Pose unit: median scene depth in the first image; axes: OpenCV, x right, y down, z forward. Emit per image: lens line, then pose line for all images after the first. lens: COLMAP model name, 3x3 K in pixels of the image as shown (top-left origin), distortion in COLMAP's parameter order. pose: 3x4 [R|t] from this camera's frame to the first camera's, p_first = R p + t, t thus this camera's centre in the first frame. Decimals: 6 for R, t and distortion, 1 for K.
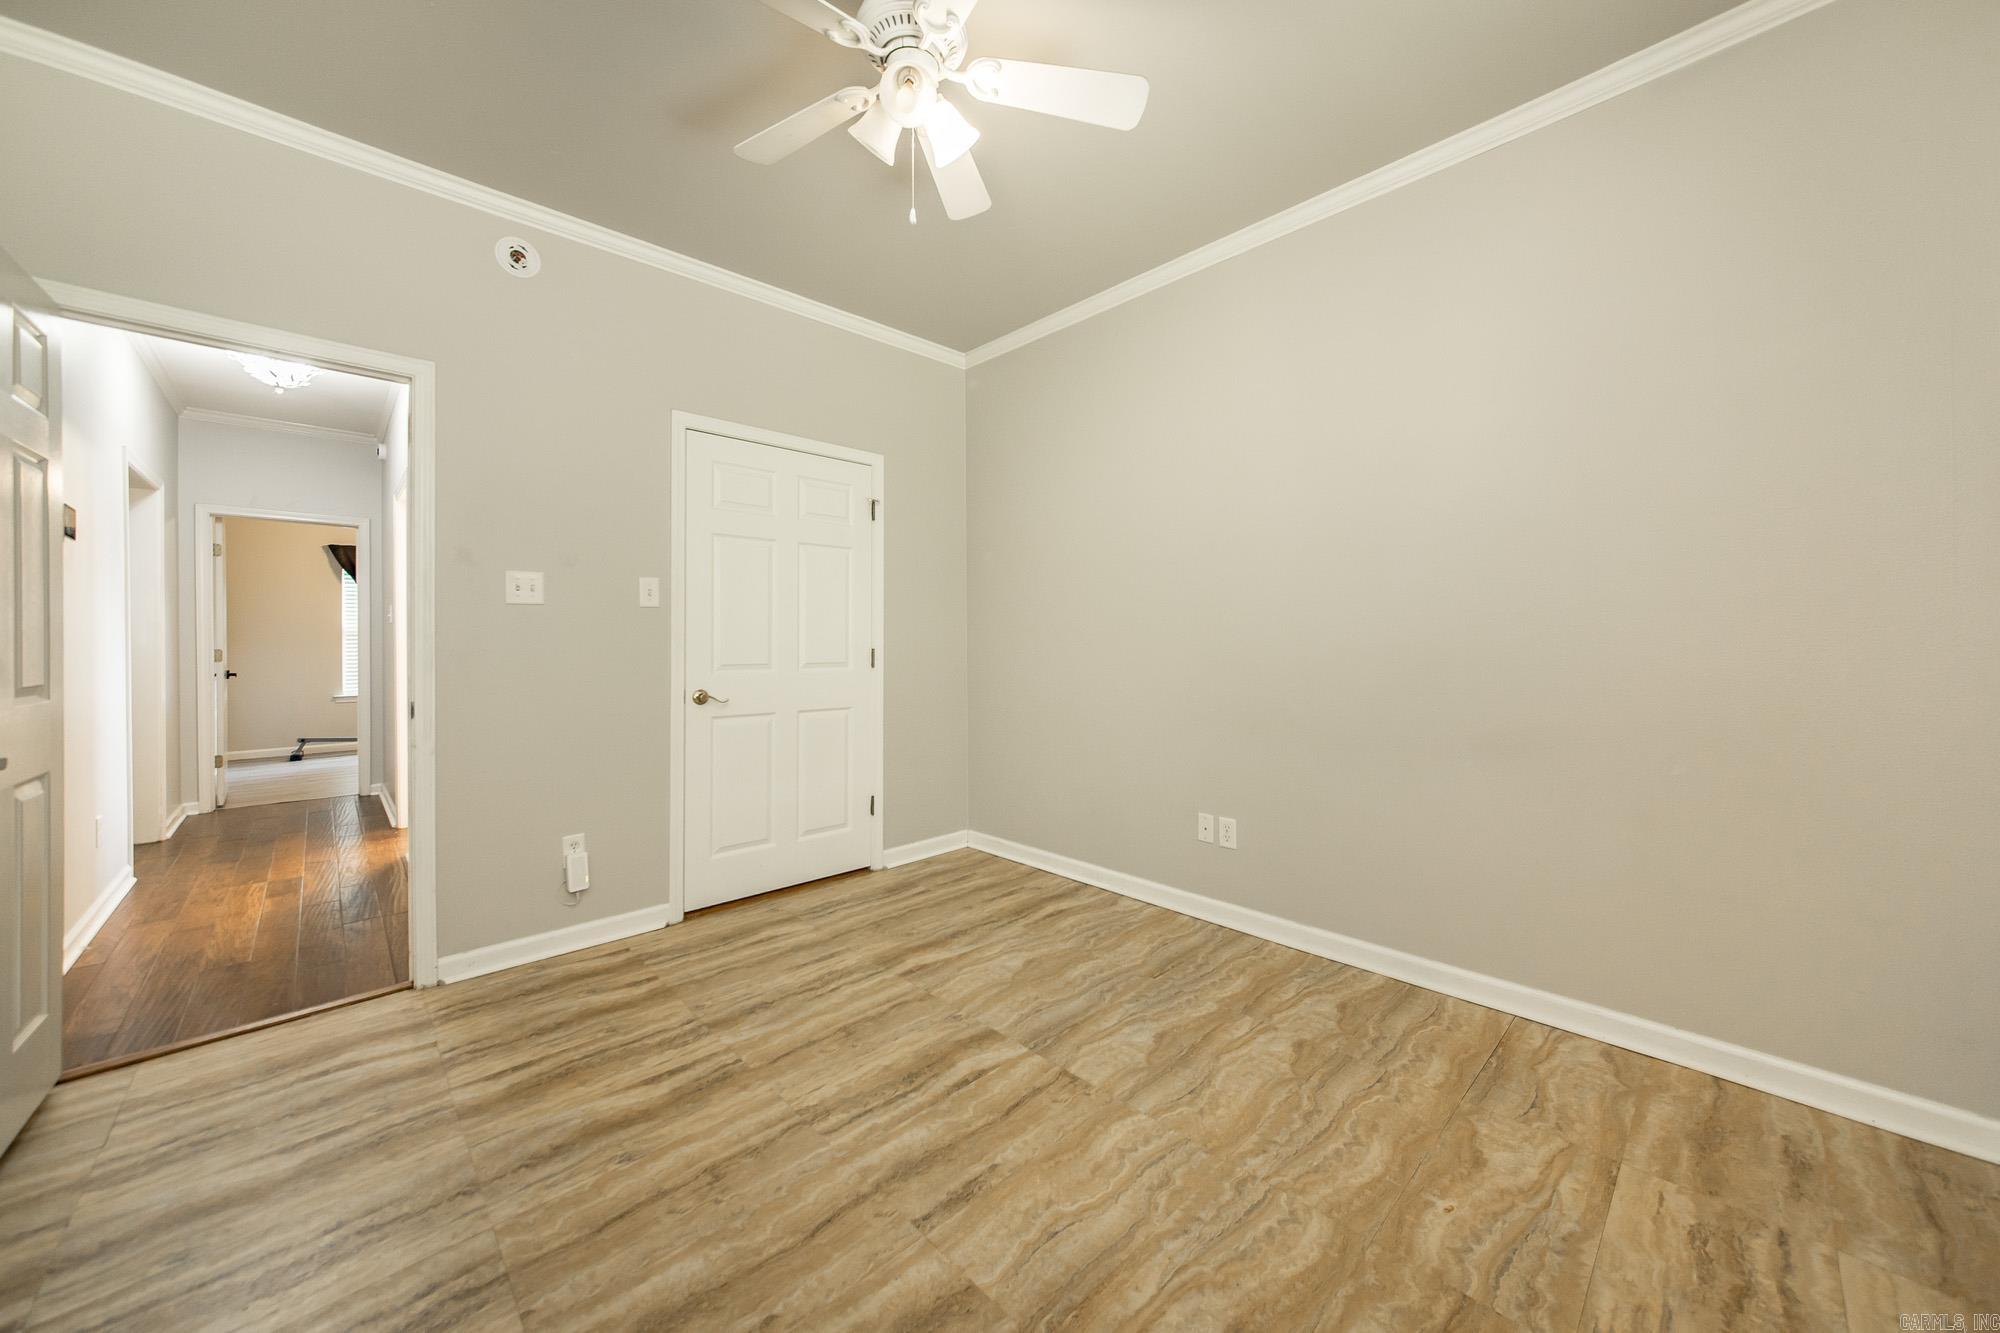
lens RADIAL K [[731.4, 0, 1000.0], [0, 731.4, 666.5], [0, 0, 1]] dist [-0.010749, -0.000165]
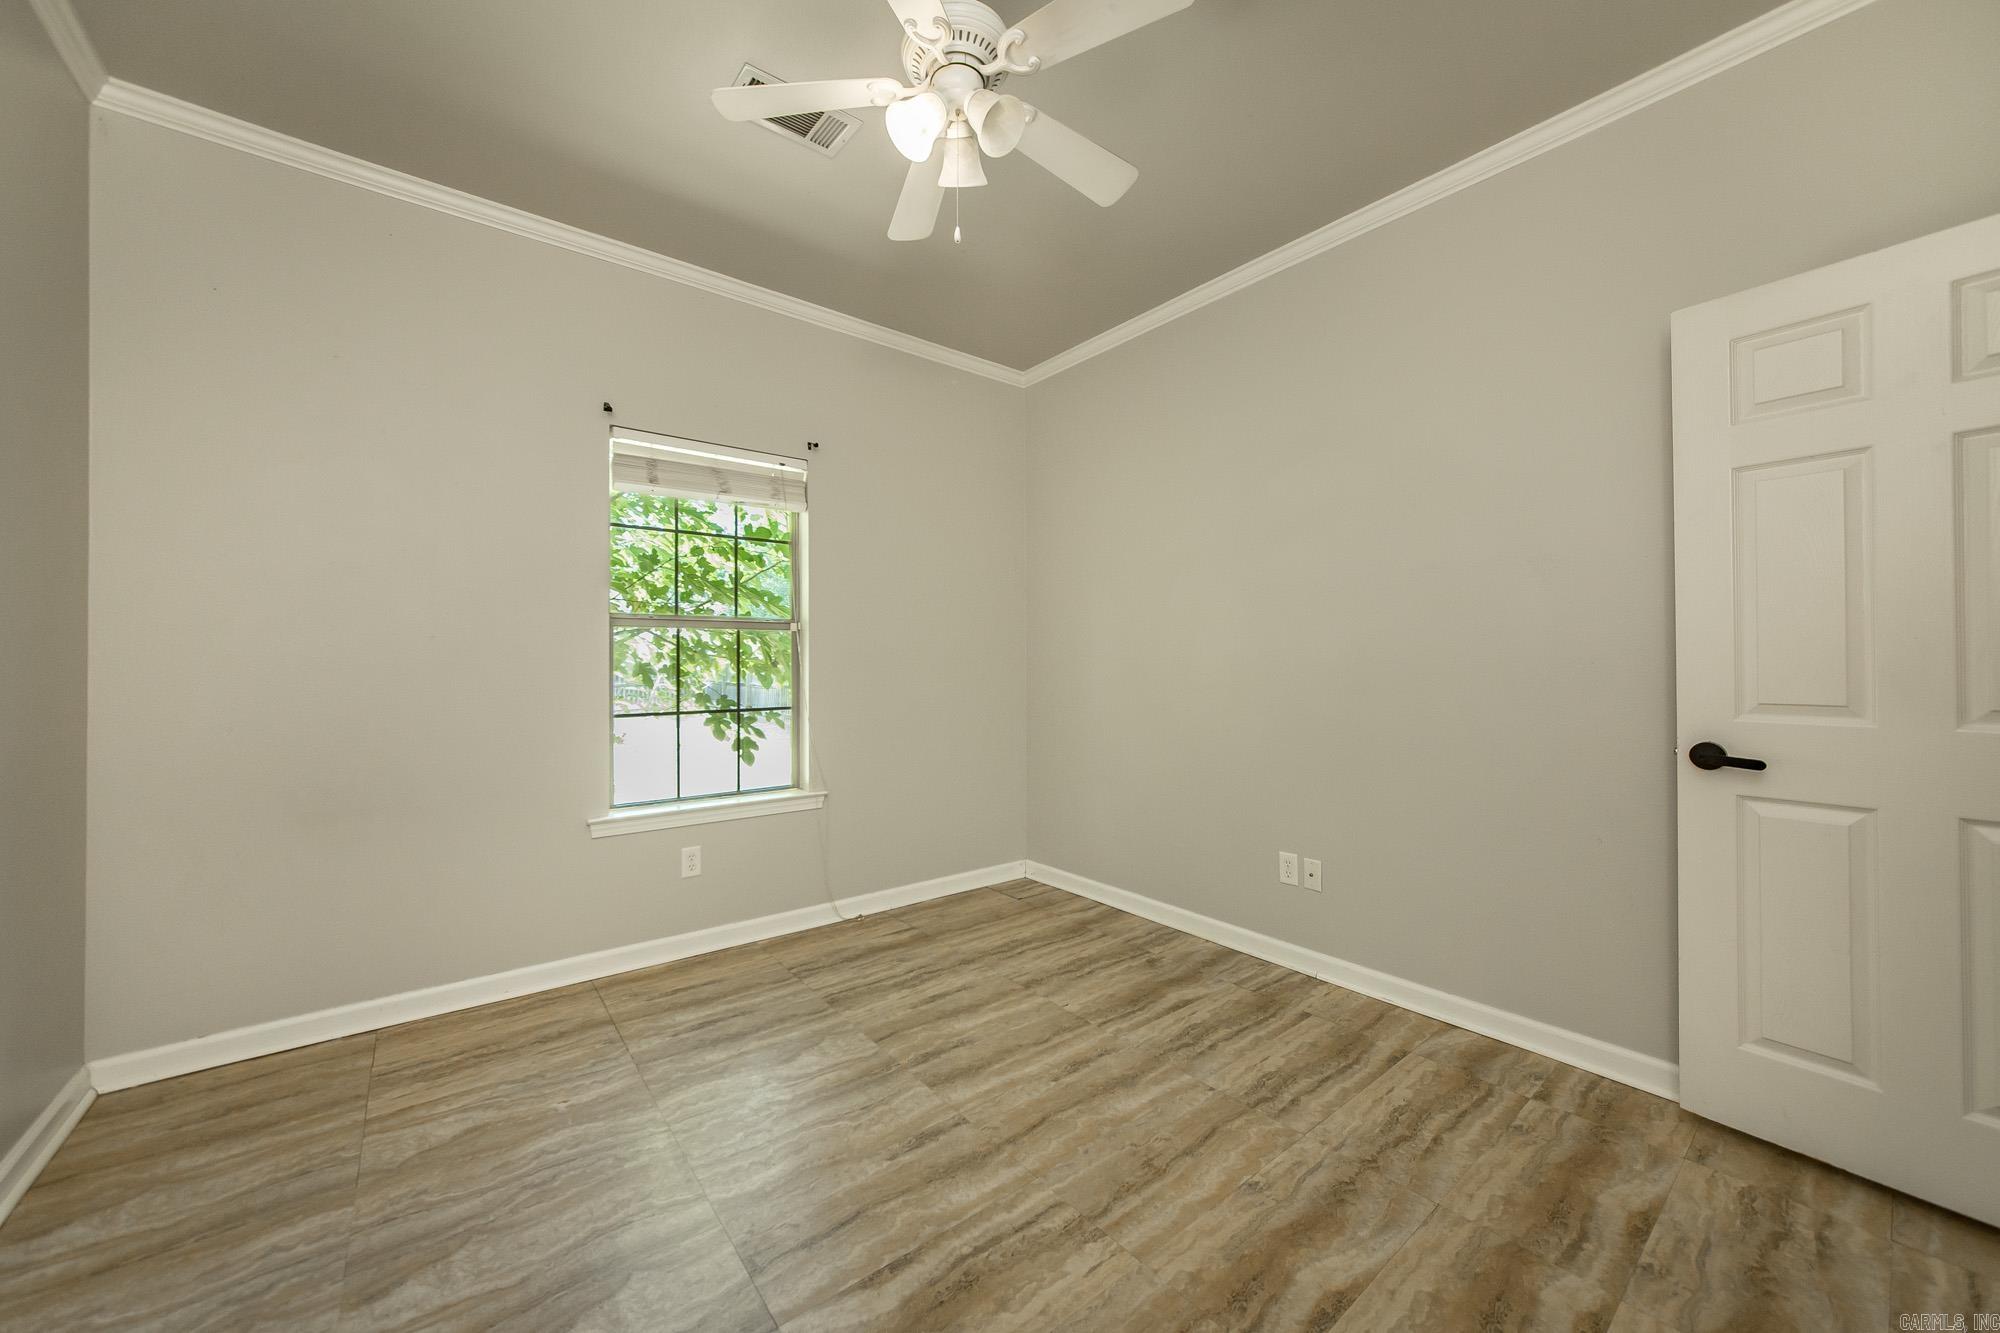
lens RADIAL K [[731.4, 0, 1000.0], [0, 731.4, 666.5], [0, 0, 1]] dist [-0.010749, -0.000165]
pose [[-0.996248, 0.007549, 0.086215, -0.255394], [0.011437, 0.998935, 0.044692, -0.078643], [-0.085786, 0.045510, -0.995274, 1.951251]]
